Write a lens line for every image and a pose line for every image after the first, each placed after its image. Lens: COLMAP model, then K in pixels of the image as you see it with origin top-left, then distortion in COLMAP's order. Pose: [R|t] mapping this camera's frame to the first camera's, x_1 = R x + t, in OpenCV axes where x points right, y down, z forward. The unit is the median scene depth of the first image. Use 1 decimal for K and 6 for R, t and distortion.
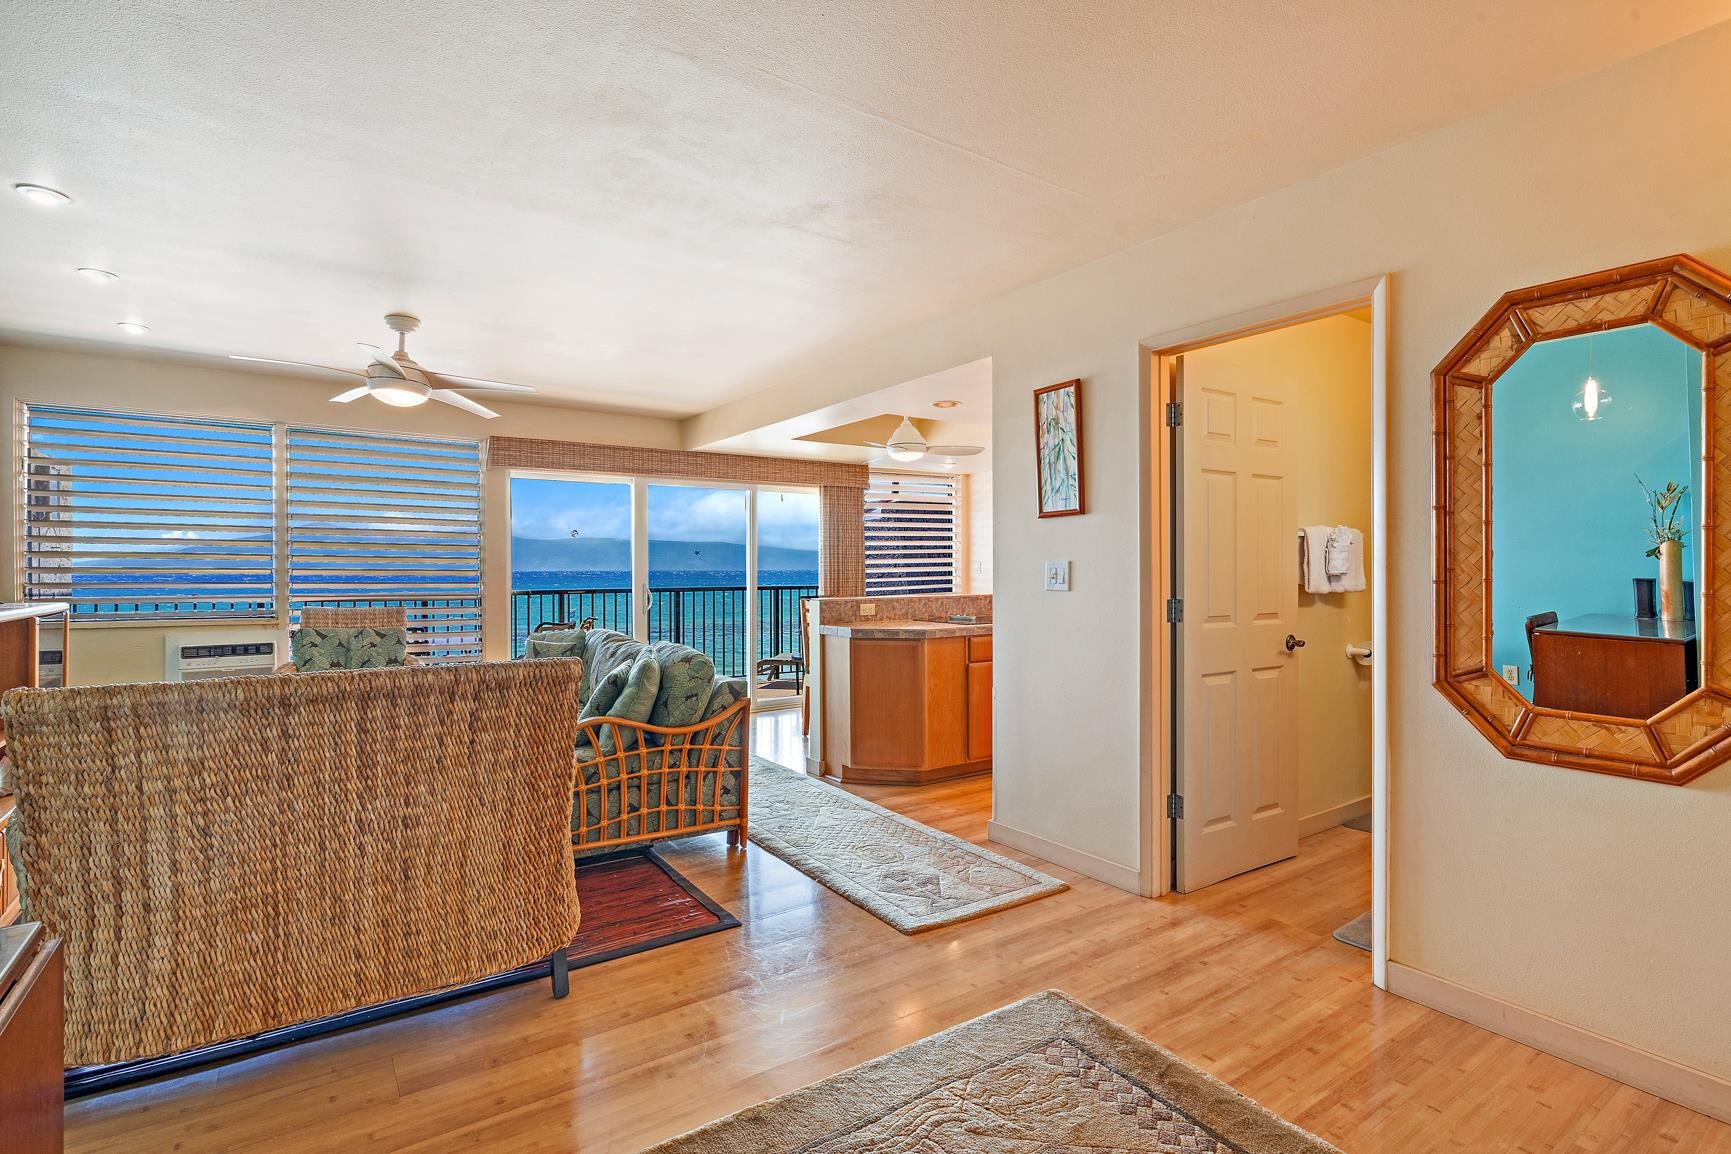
lens RADIAL K [[815.8, 0, 877.2], [0, 815.8, 581.7], [0, 0, 1]] dist [-0.008882, 0.003069]
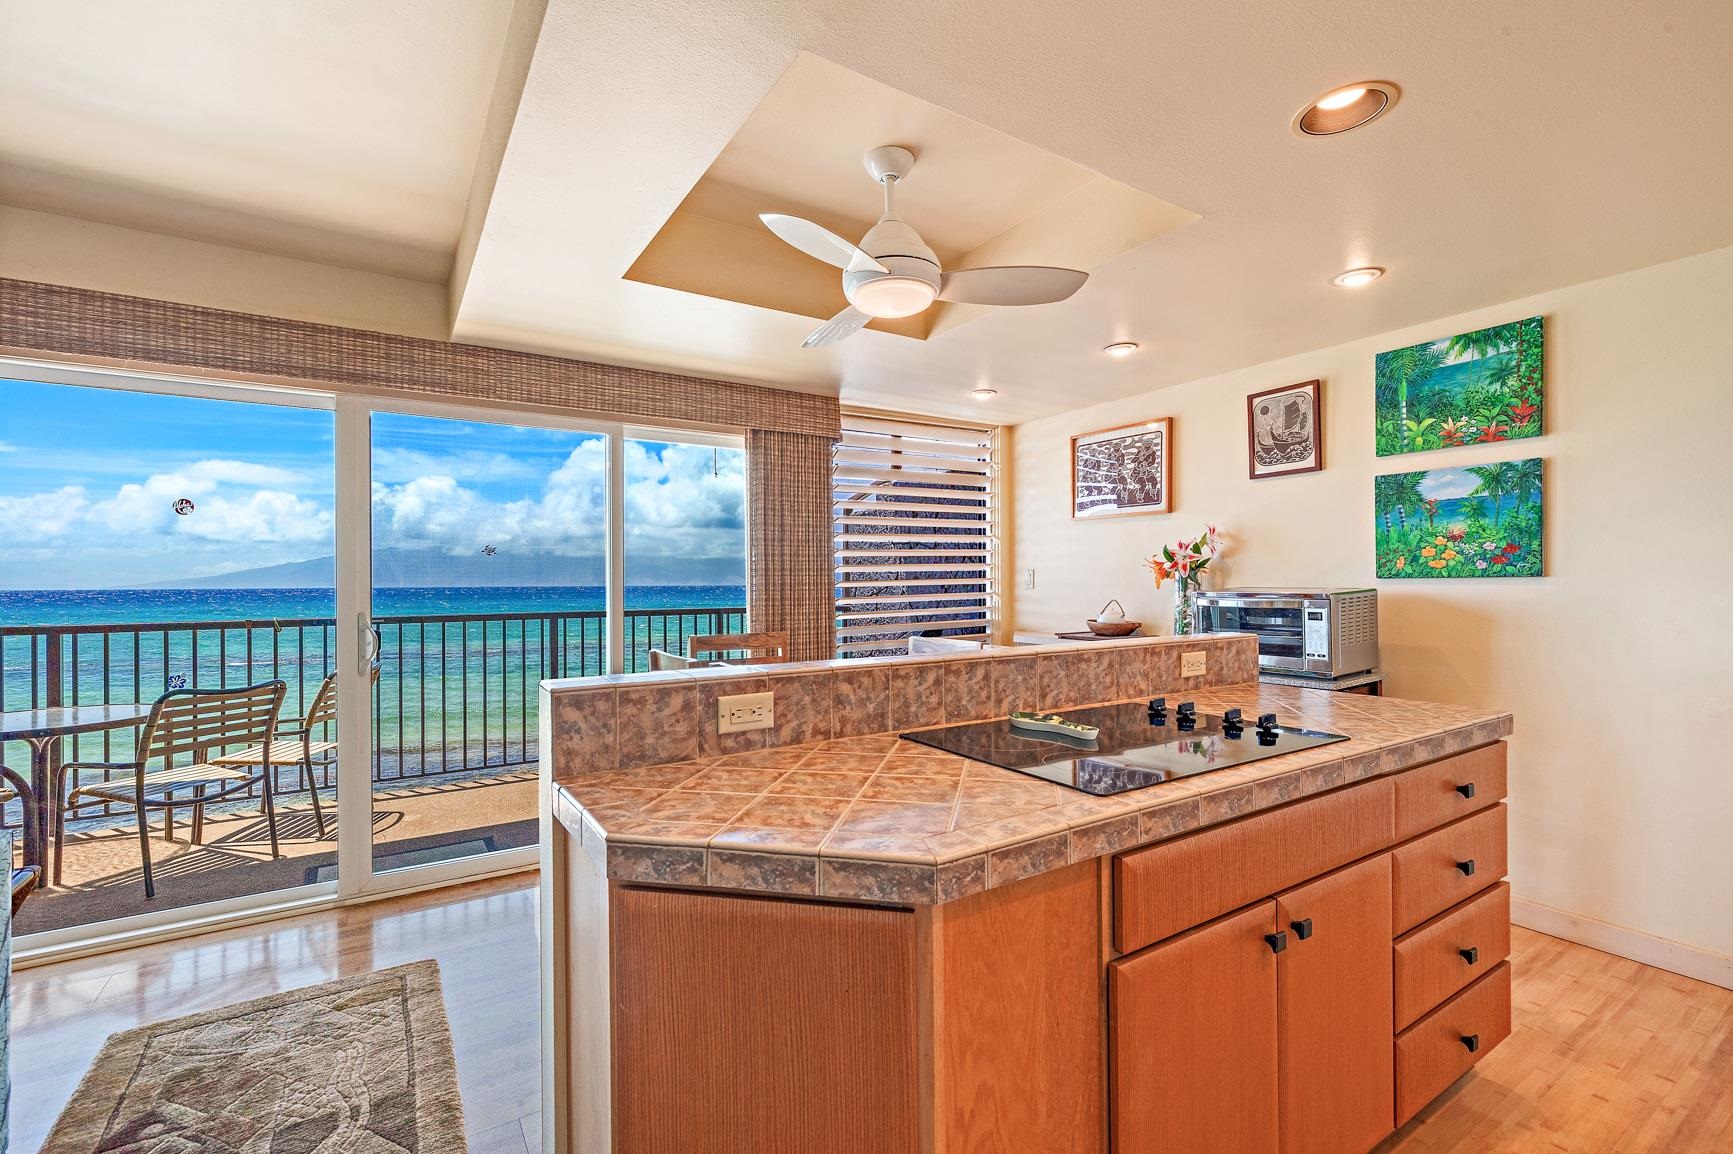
lens RADIAL K [[762.9, 0, 860.0], [0, 762.9, 579.5], [0, 0, 1]] dist [-0.001822, 0.001326]
pose [[0.998814, -0.003798, -0.048539, 0.044169], [0.002806, 0.999786, -0.020505, -0.010002], [0.048607, 0.020344, 0.998611, 0.730053]]
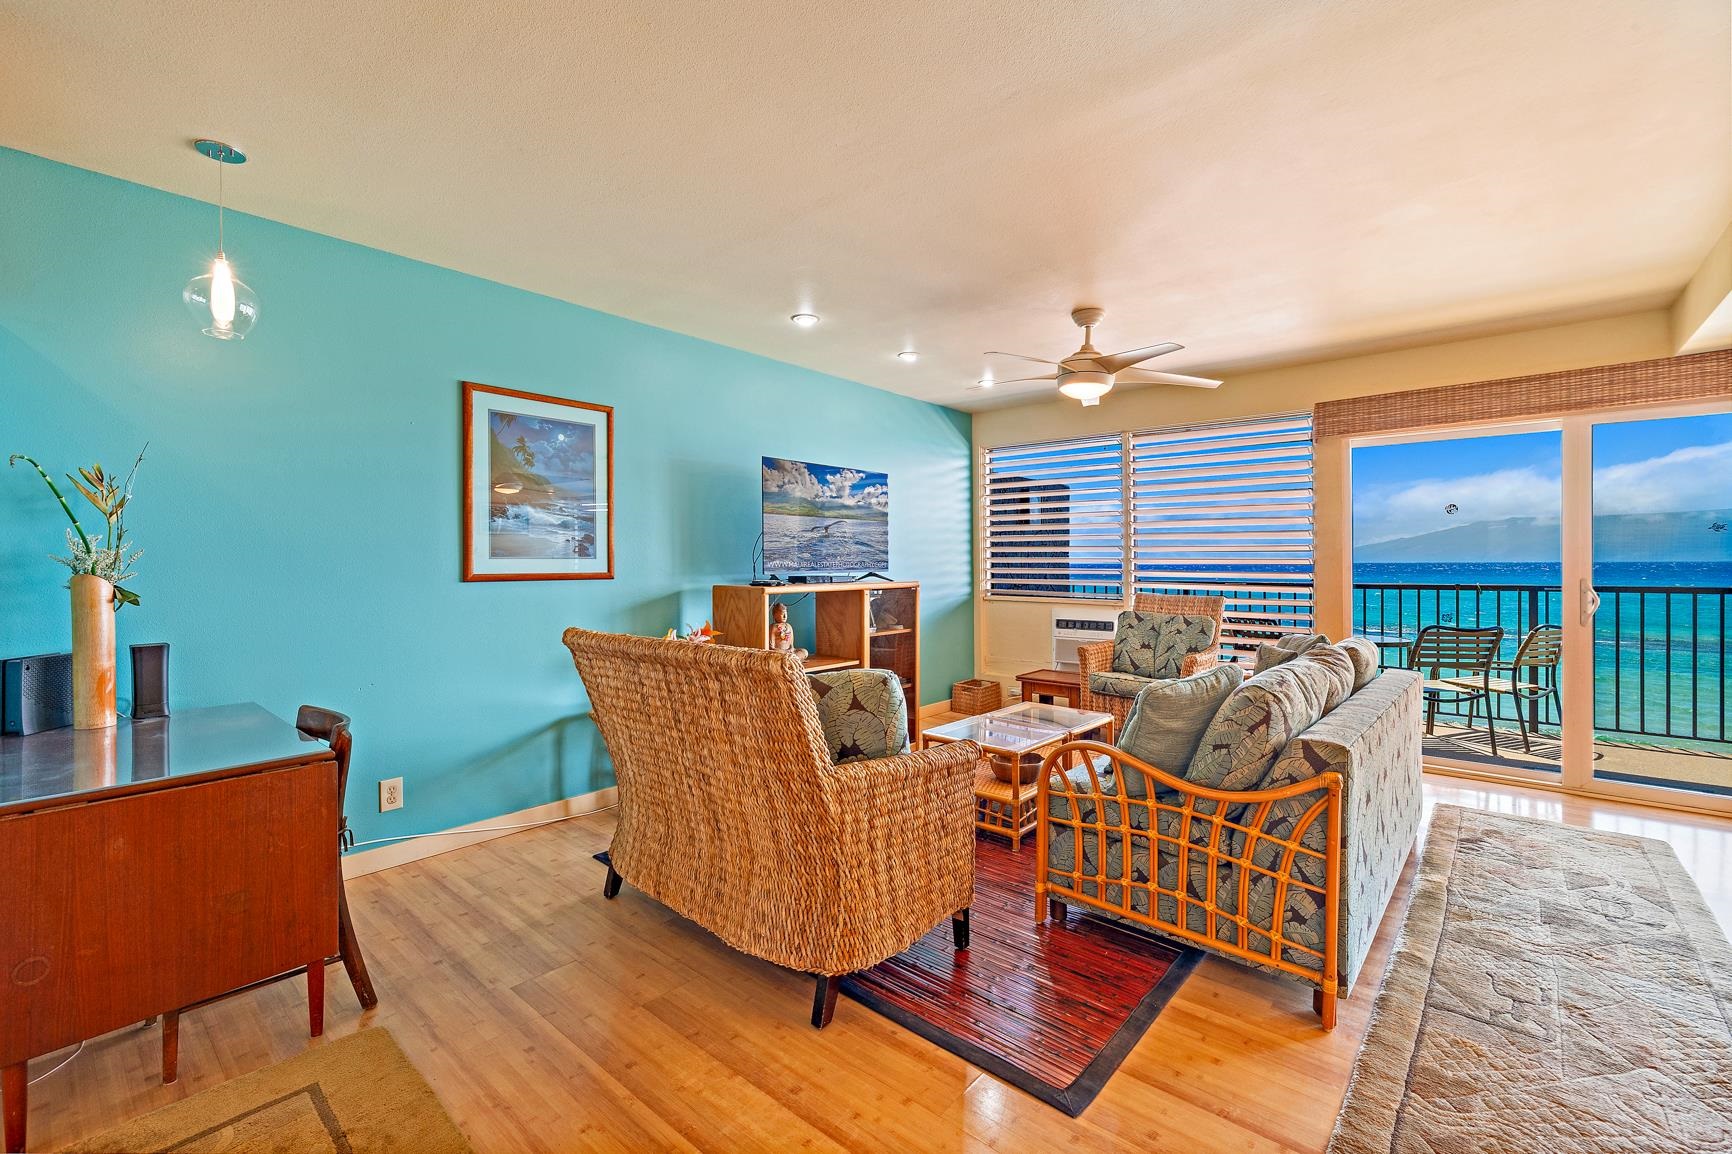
lens RADIAL K [[762.5, 0, 828.9], [0, 762.5, 561.6], [0, 0, 1]] dist [-0.001822, 0.001326]
pose [[0.240251, 0.002457, -0.970708, 0.204797], [-0.012410, 0.999923, -0.000541, -0.005500], [0.970632, 0.012176, 0.240262, 0.358171]]
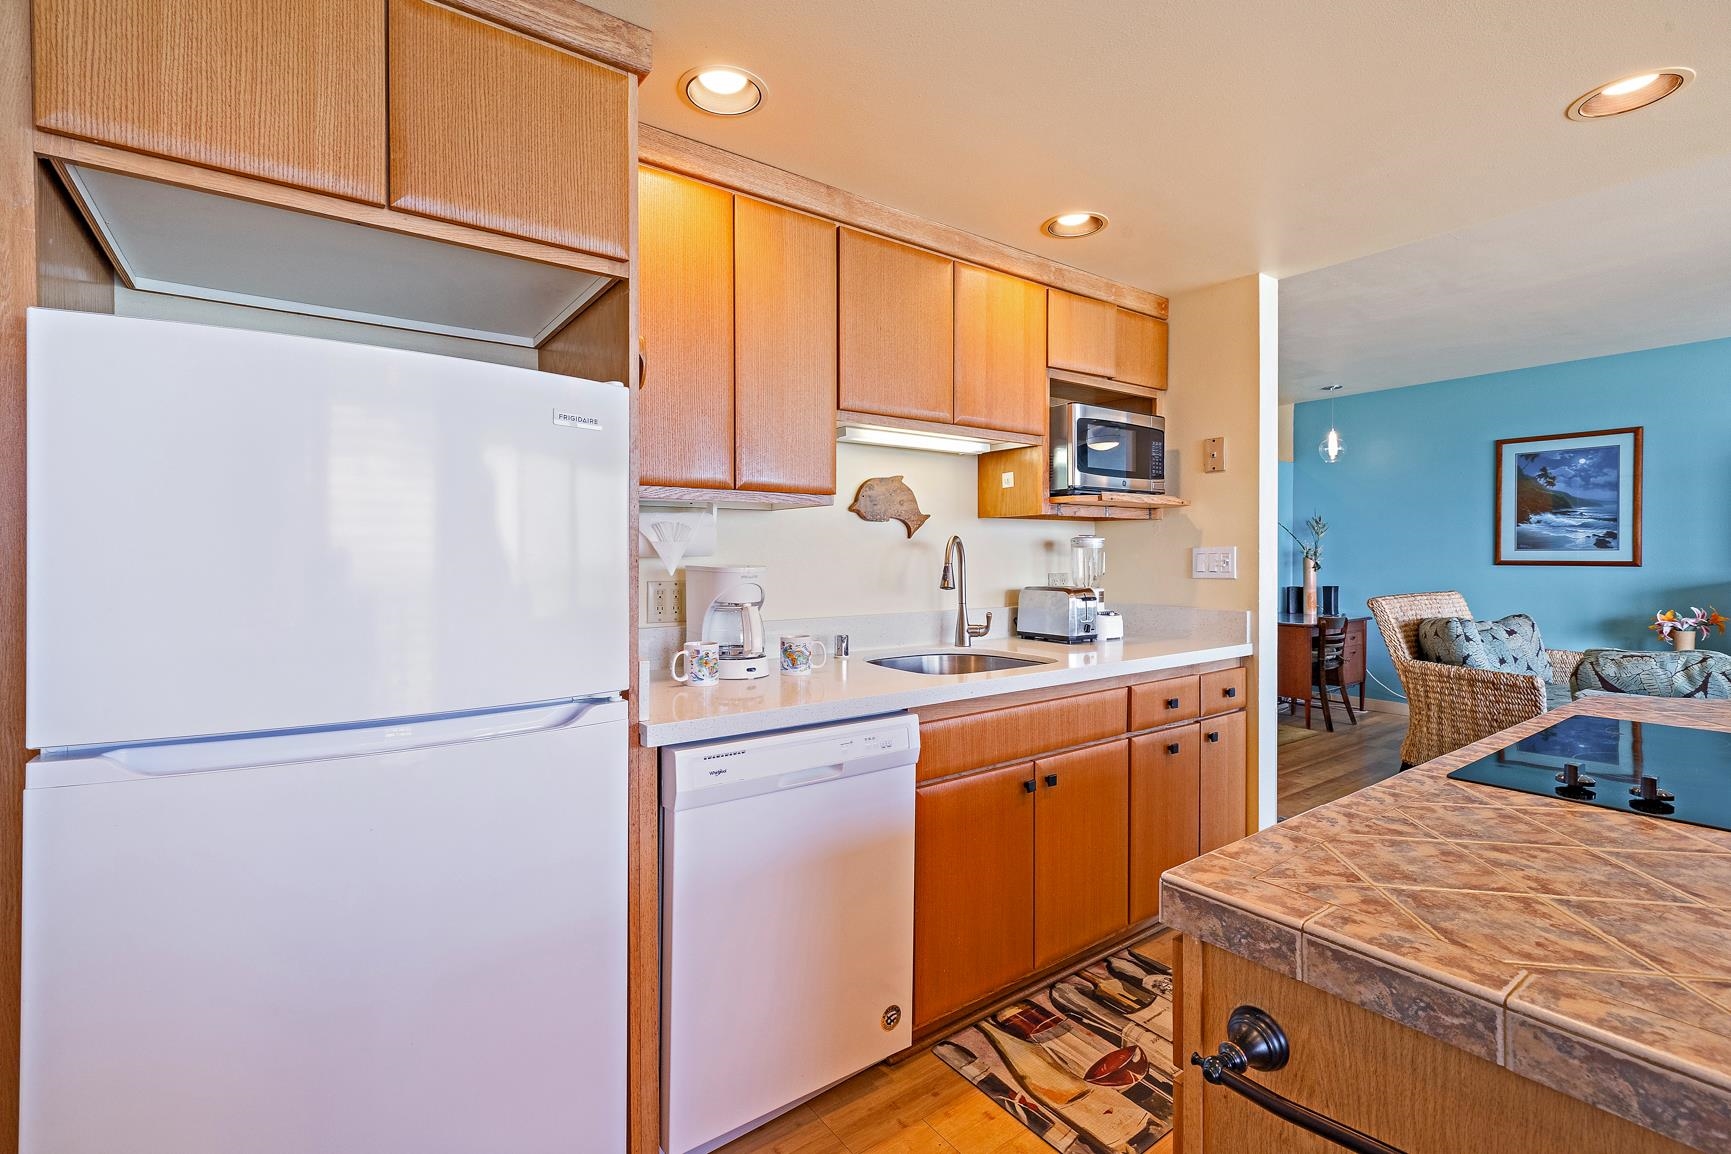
lens RADIAL K [[762.0, 0, 848.7], [0, 762.0, 567.3], [0, 0, 1]] dist [-0.001822, 0.001326]
pose [[-0.999966, 0.006959, -0.004325, 0.399705], [0.006806, 0.999380, 0.034540, -0.023179], [0.004563, 0.034510, -0.999394, 1.262235]]
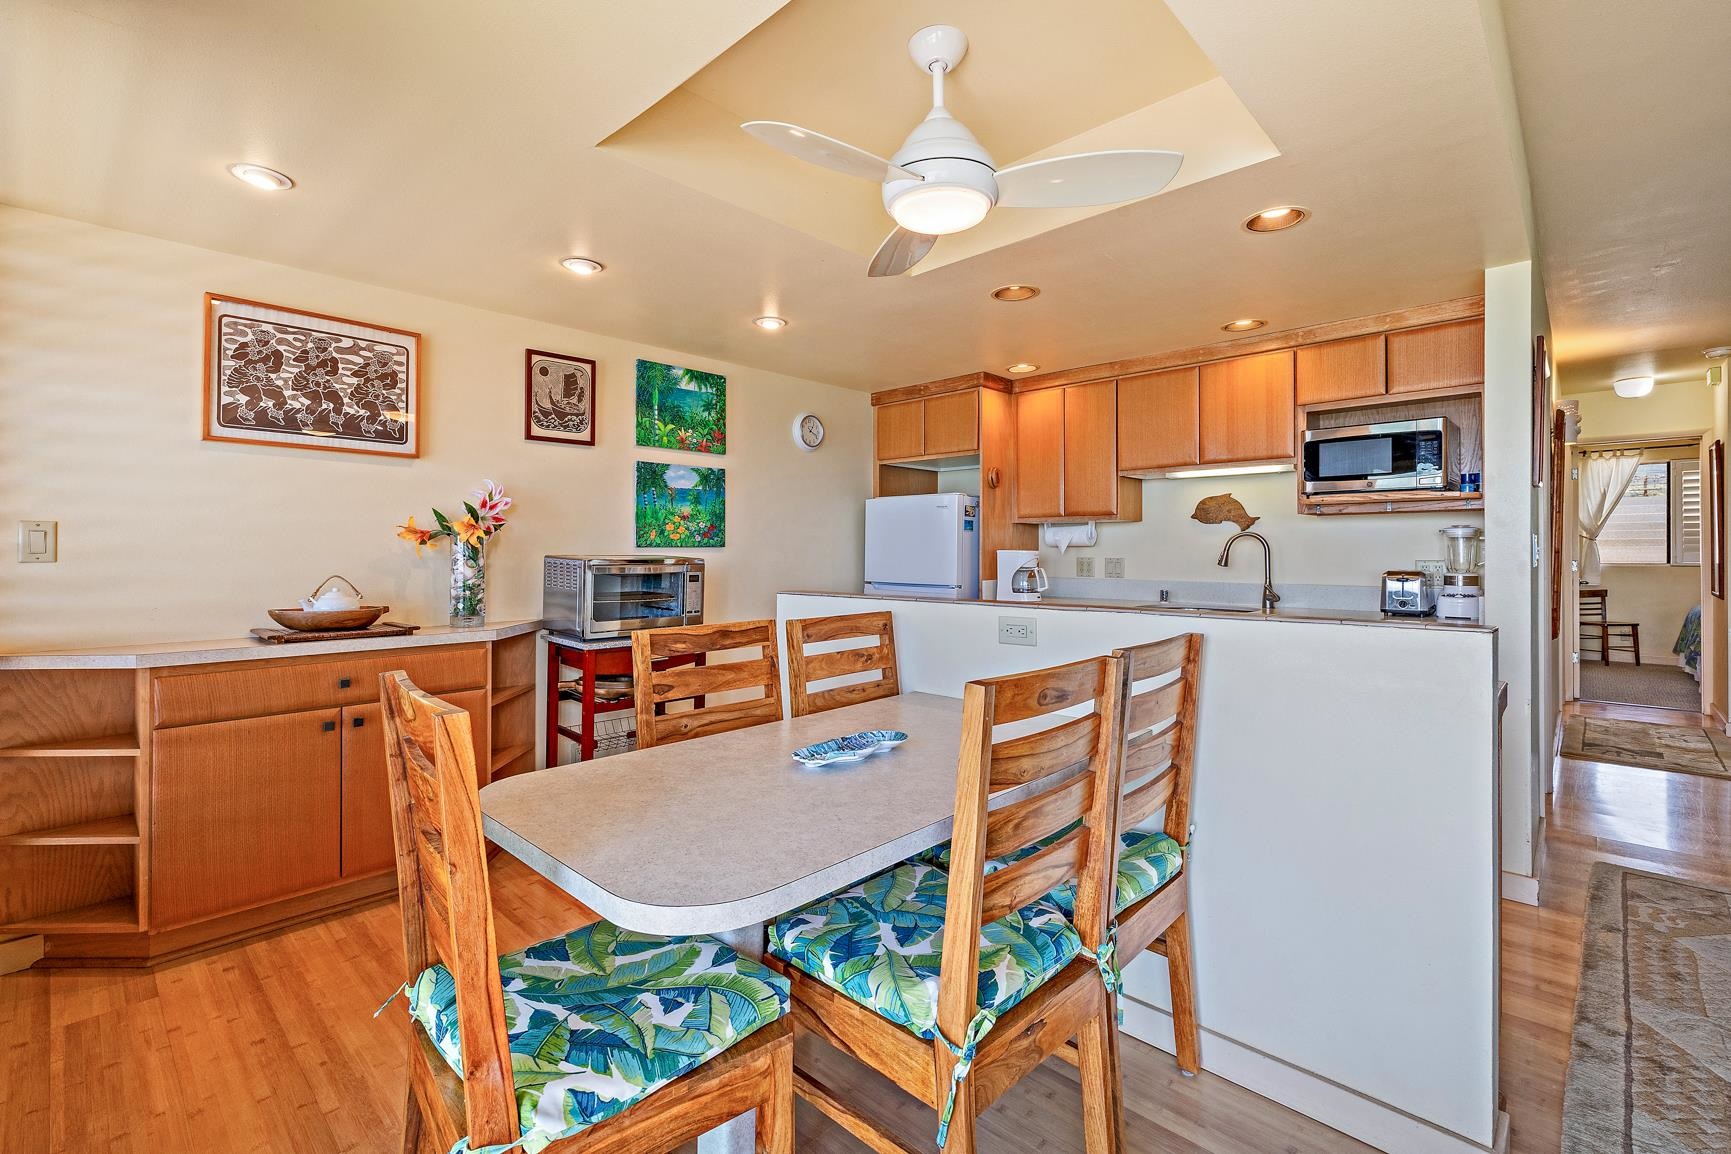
lens RADIAL K [[762.0, 0, 859.8], [0, 762.0, 556.0], [0, 0, 1]] dist [-0.001822, 0.001326]
pose [[-0.194630, -0.000566, 0.980877, -0.317291], [0.019685, 0.999796, 0.004483, -0.012794], [-0.980679, 0.020182, -0.194579, 1.280937]]
